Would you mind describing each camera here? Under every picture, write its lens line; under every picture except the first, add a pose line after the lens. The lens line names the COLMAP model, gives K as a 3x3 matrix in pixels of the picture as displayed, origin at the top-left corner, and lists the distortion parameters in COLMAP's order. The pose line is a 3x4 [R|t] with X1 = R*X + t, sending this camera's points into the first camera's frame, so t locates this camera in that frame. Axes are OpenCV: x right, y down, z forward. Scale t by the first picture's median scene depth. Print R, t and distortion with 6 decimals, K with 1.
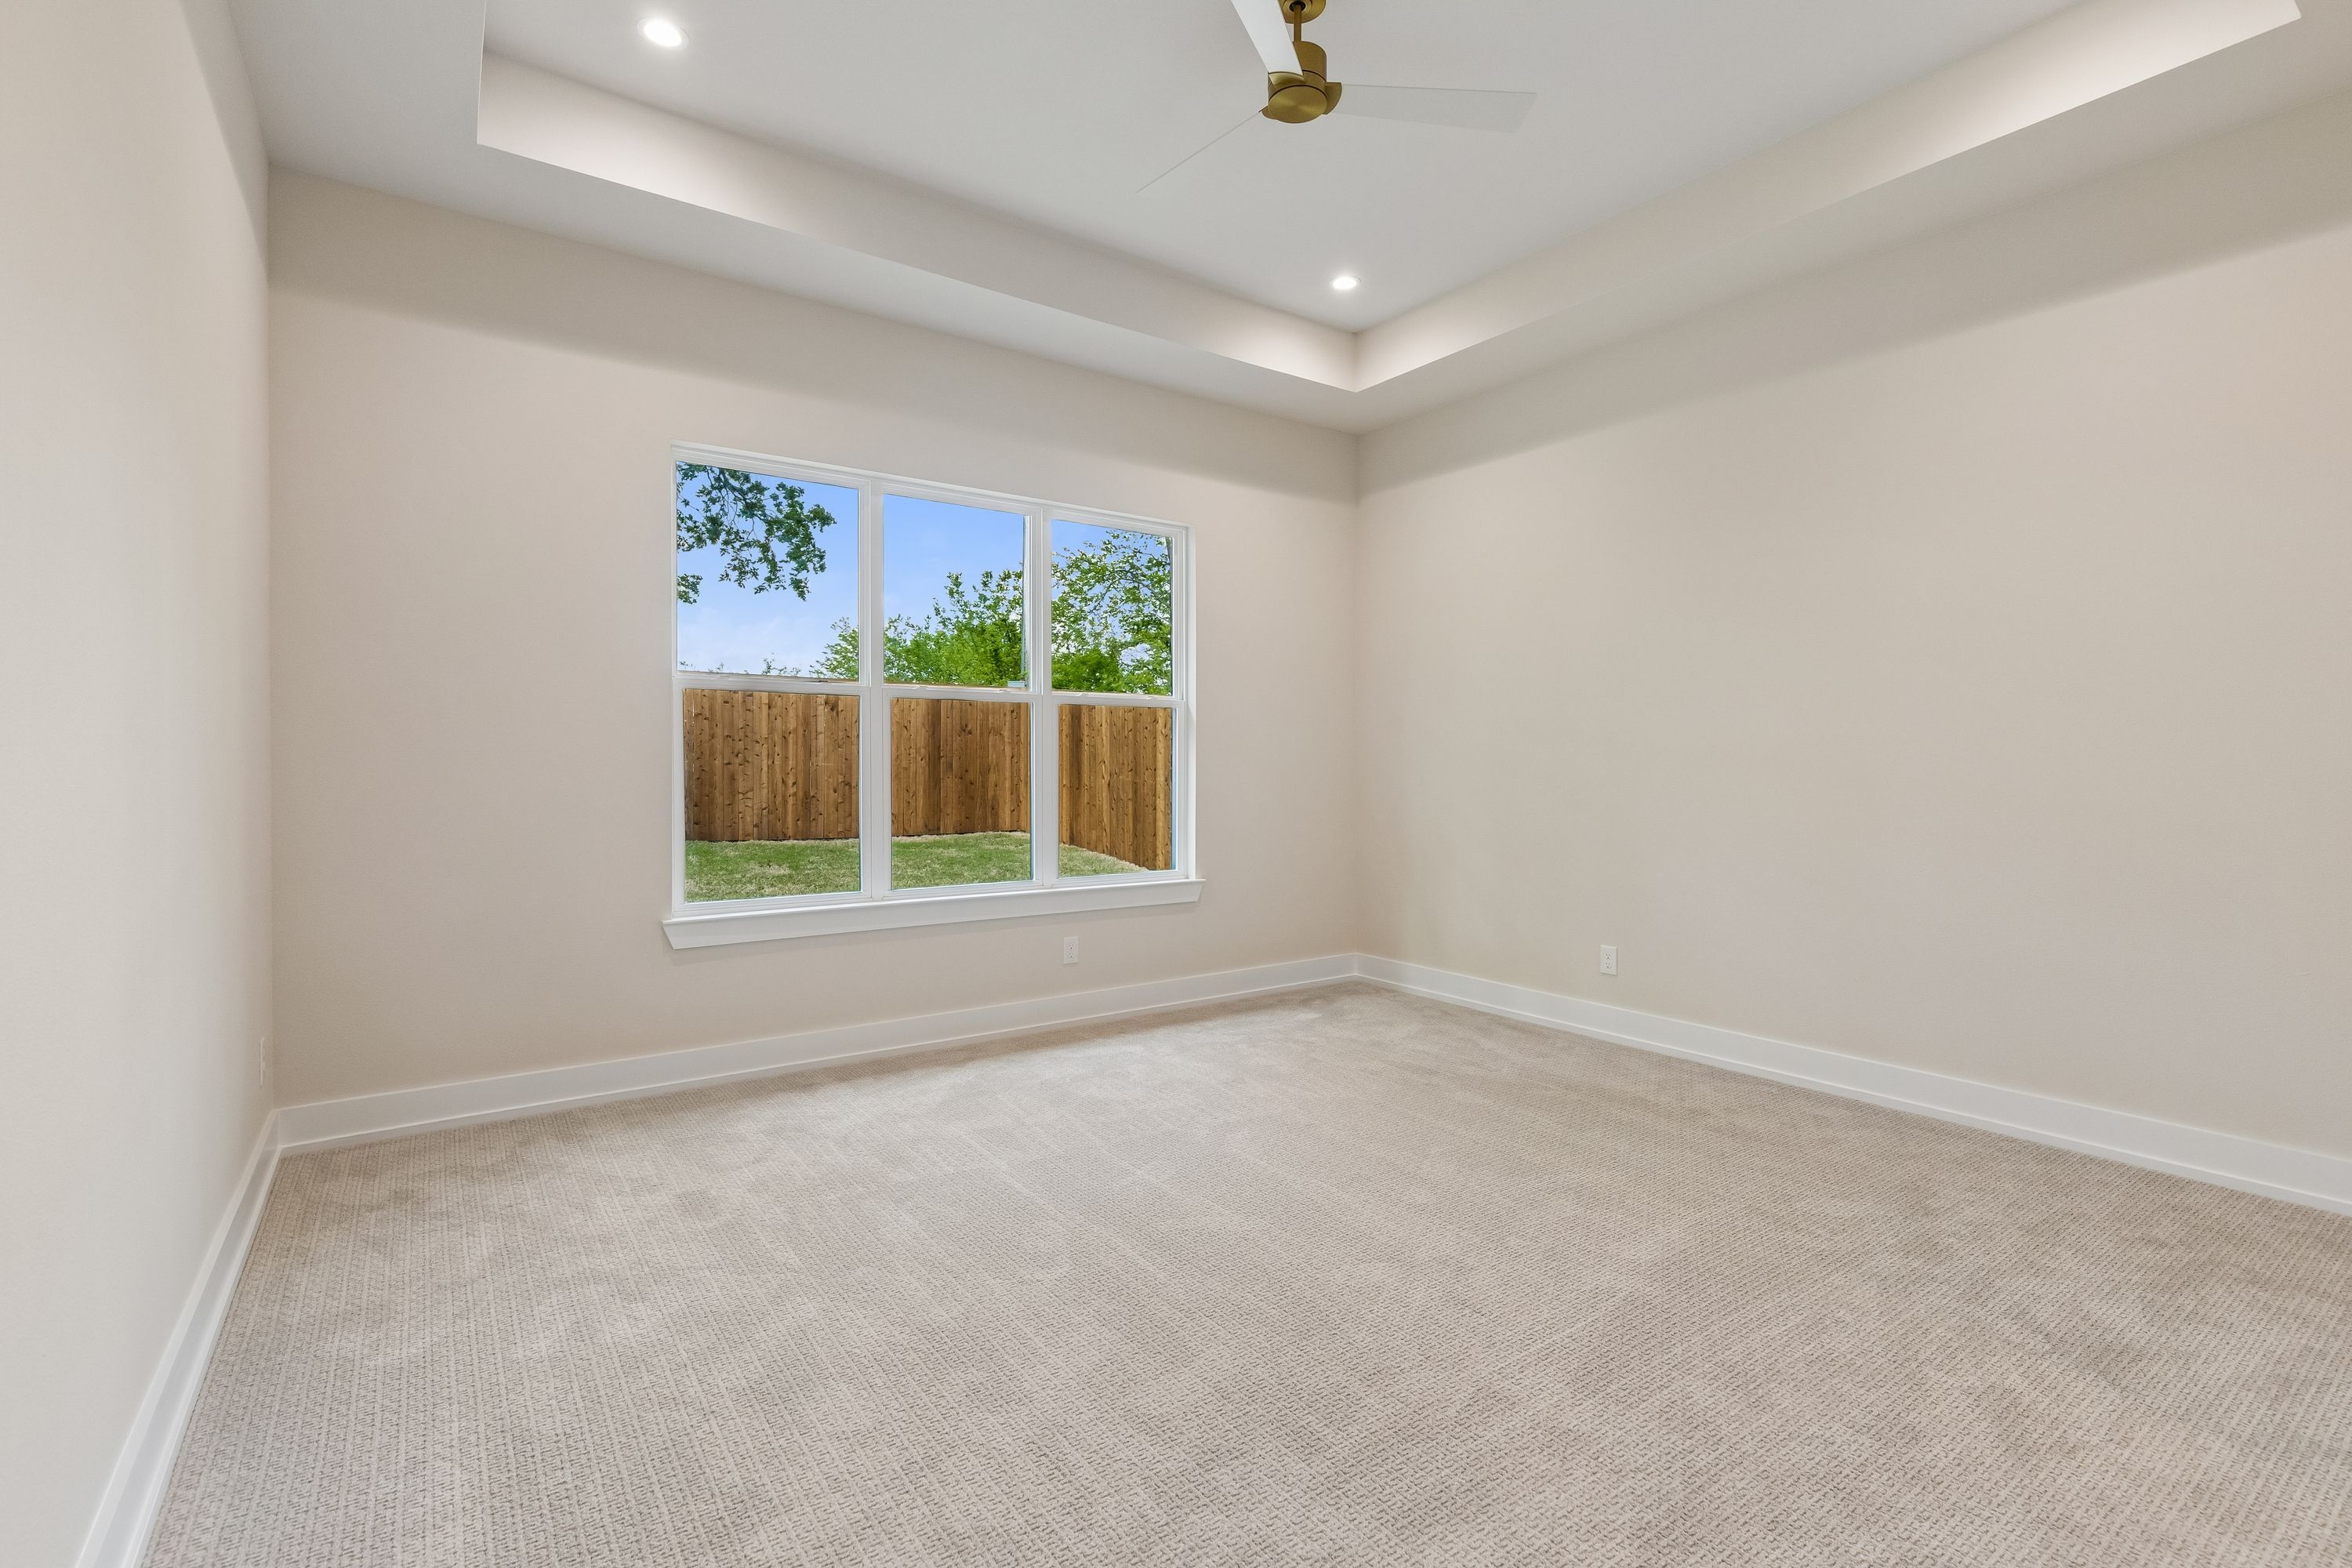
lens RADIAL K [[1073.1, 0, 1168.2], [0, 1073.1, 779.4], [0, 0, 1]] dist [0.009074, -0.001860]
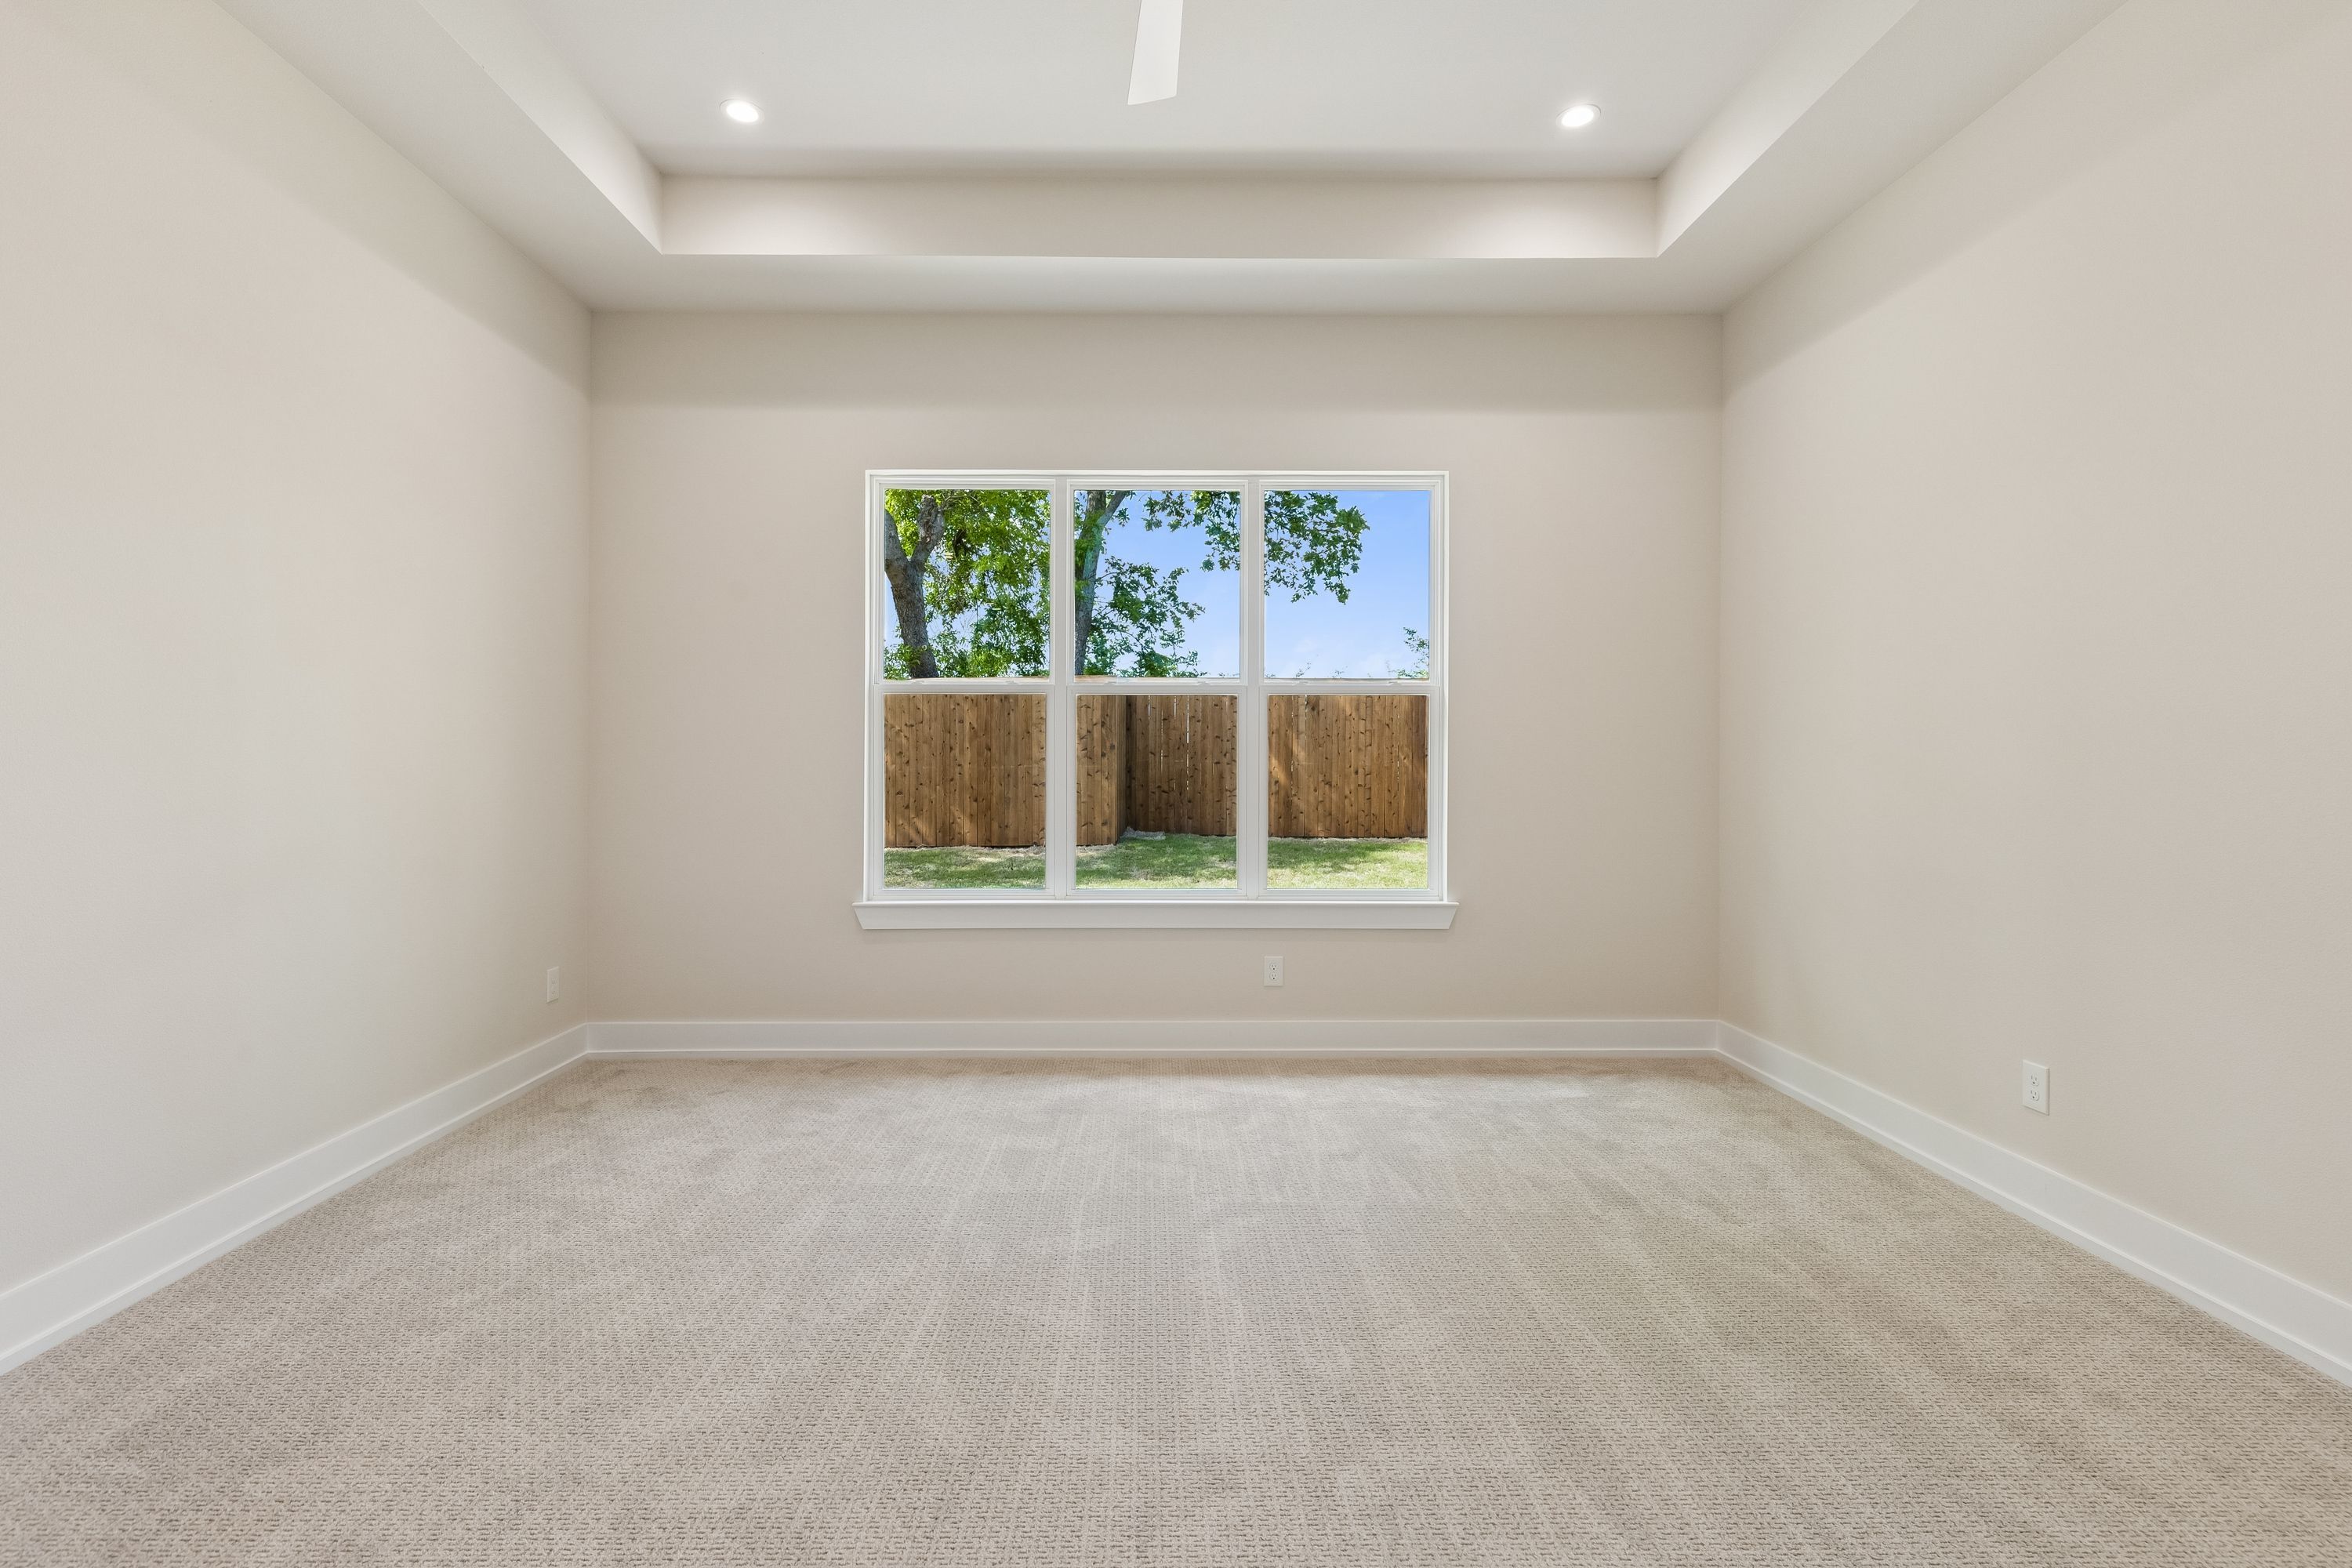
lens RADIAL K [[1073.1, 0, 1170.5], [0, 1073.1, 773.6], [0, 0, 1]] dist [0.009074, -0.001860]
pose [[0.820351, 0.005467, -0.571834, 0.395806], [-0.008719, 0.999958, -0.002949, -0.001440], [0.571794, 0.007405, 0.820364, 0.250144]]
